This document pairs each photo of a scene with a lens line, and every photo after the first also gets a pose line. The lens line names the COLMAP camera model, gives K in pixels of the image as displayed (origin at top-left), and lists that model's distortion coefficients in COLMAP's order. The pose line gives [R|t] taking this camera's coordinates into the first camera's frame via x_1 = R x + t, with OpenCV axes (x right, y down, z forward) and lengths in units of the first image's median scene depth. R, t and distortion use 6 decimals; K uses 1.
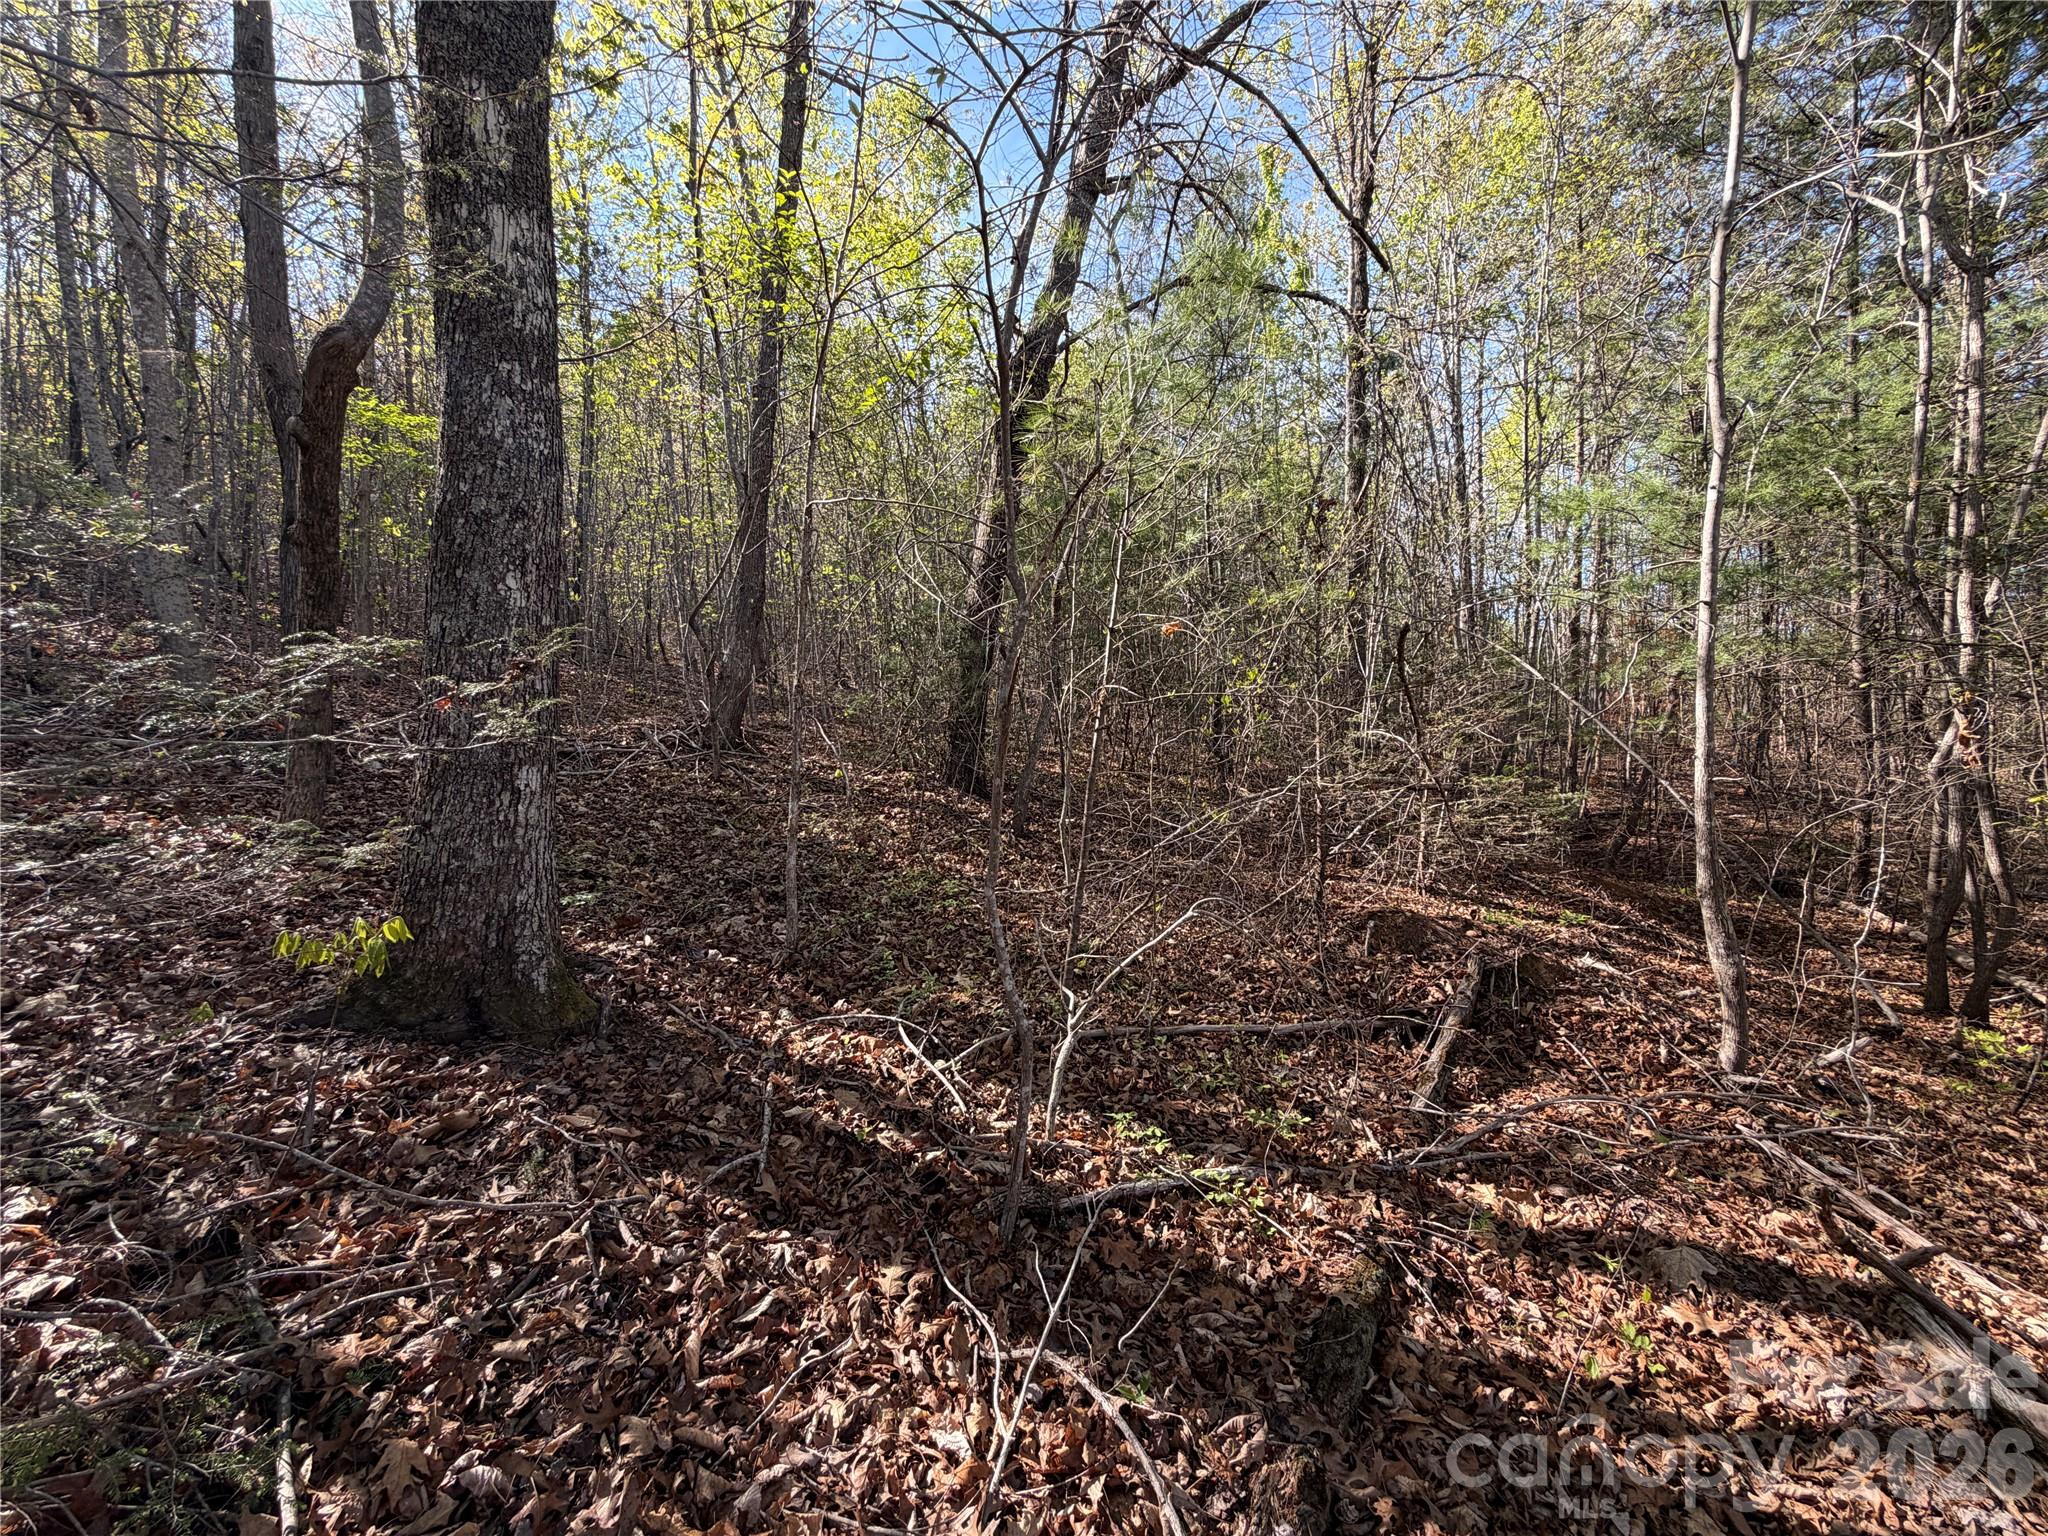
lens RADIAL K [[820.0, 0, 1021.4], [0, 820.0, 771.1], [0, 0, 1]] dist [0.000701, -0.000219]
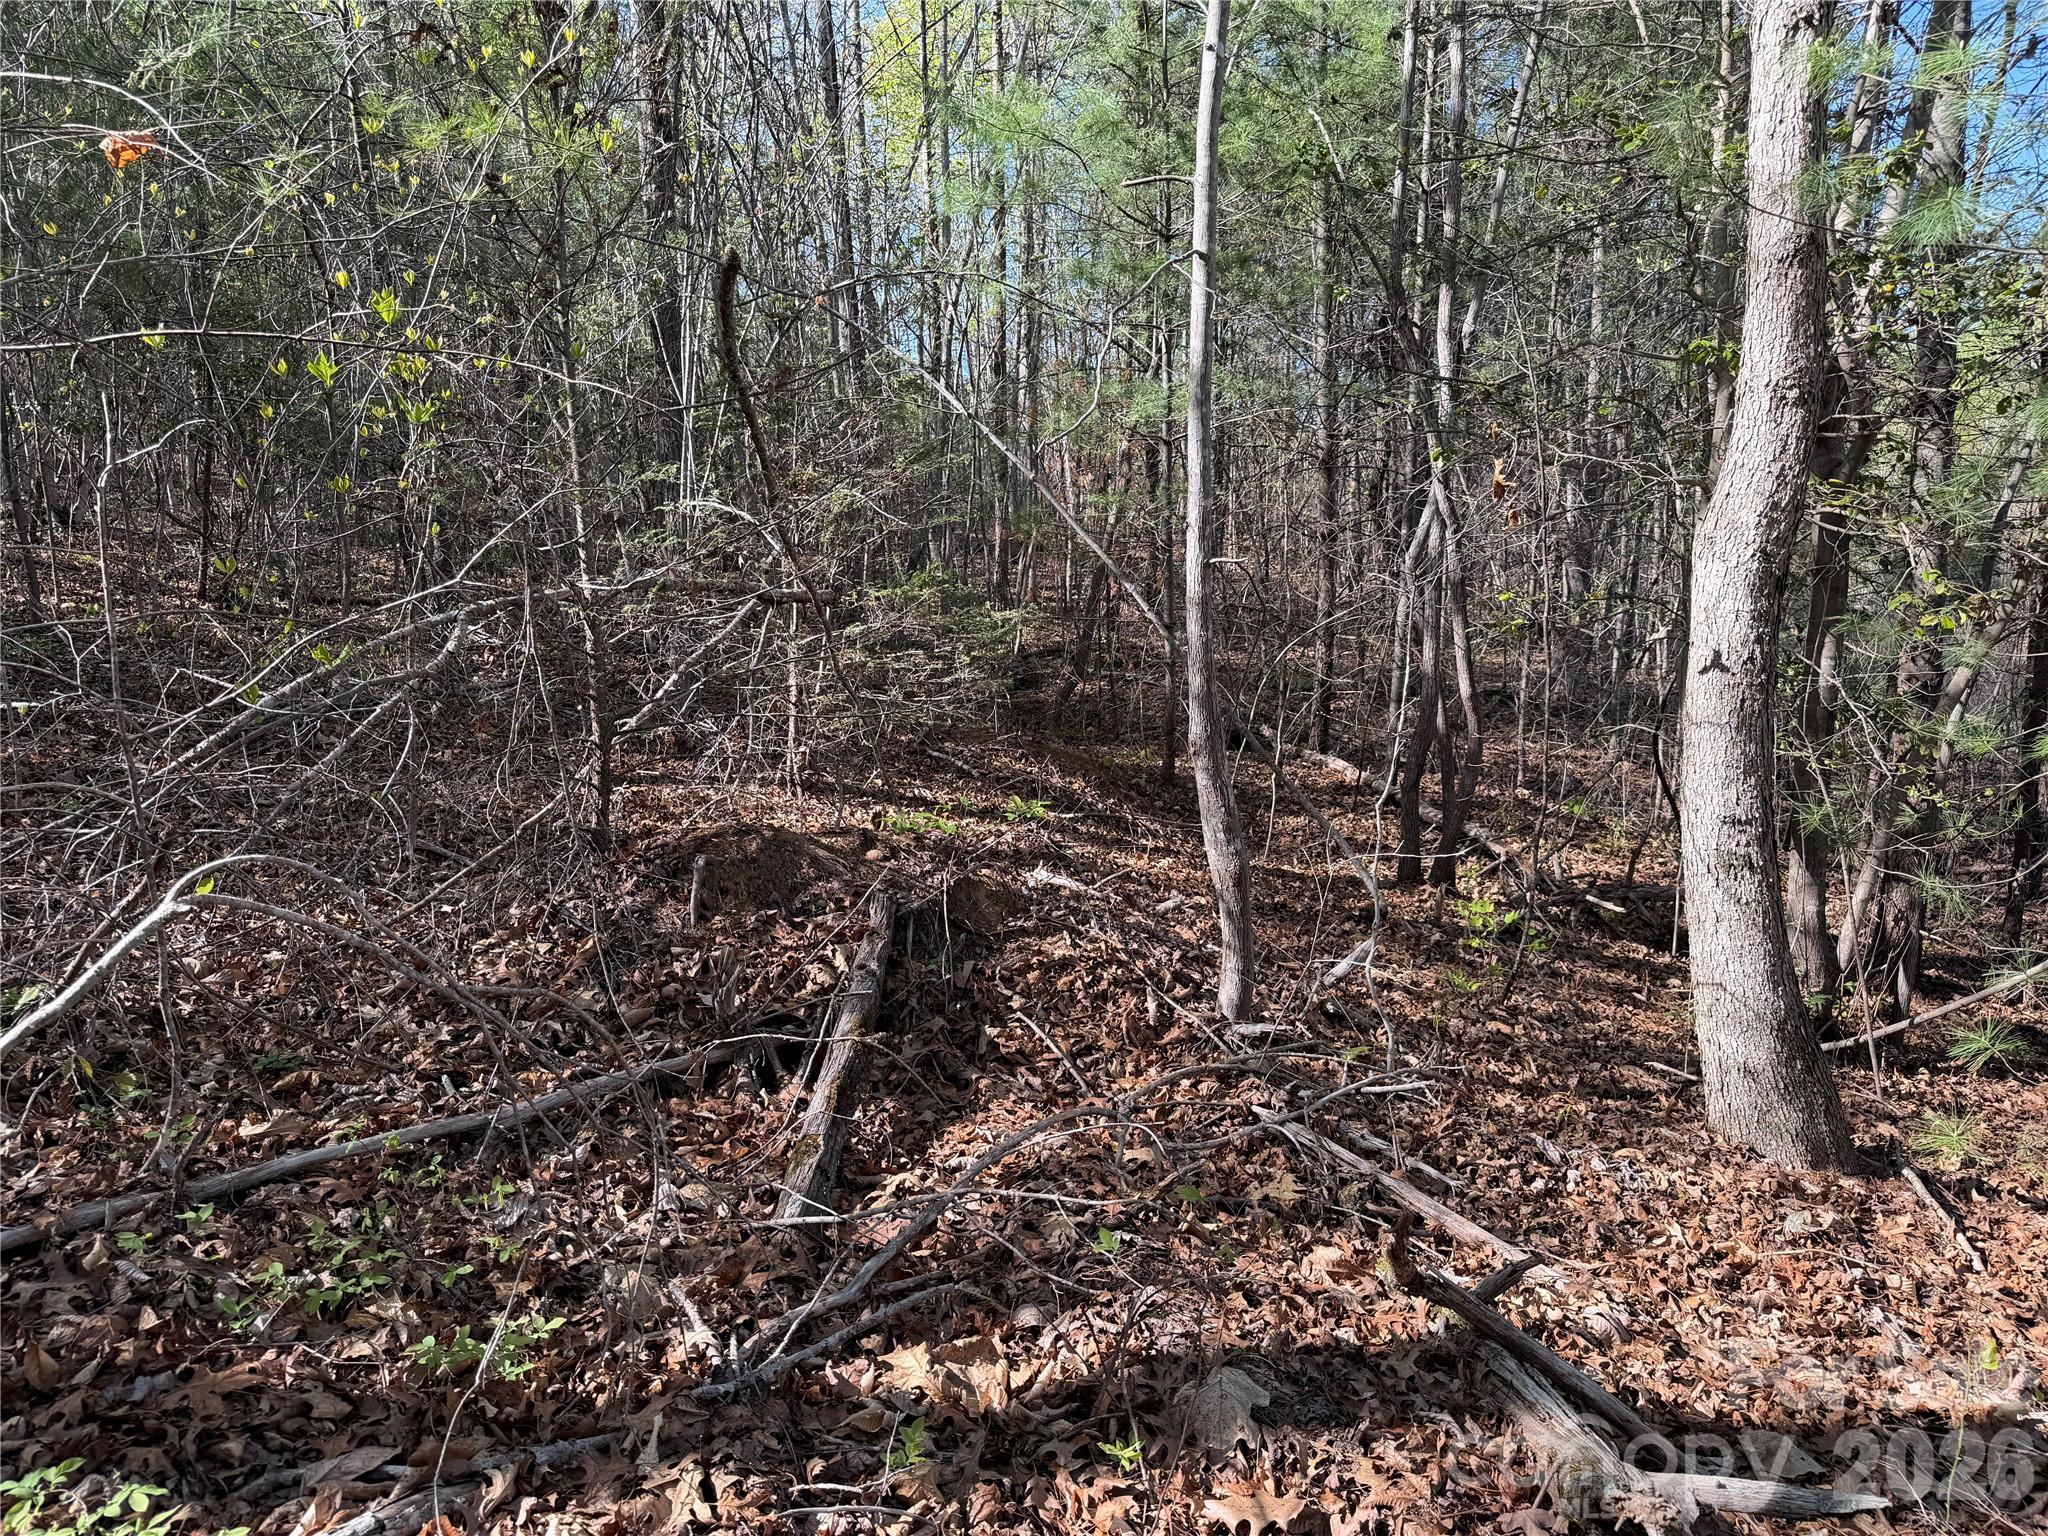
lens RADIAL K [[1434.4, 0, 1029.5], [0, 1434.4, 769.8], [0, 0, 1]] dist [0.055478, -0.052364]
pose [[0.817485, -0.087786, 0.569220, 0.111654], [0.022572, 0.992440, 0.120638, 0.033154], [-0.575507, -0.085772, 0.813287, 0.197724]]
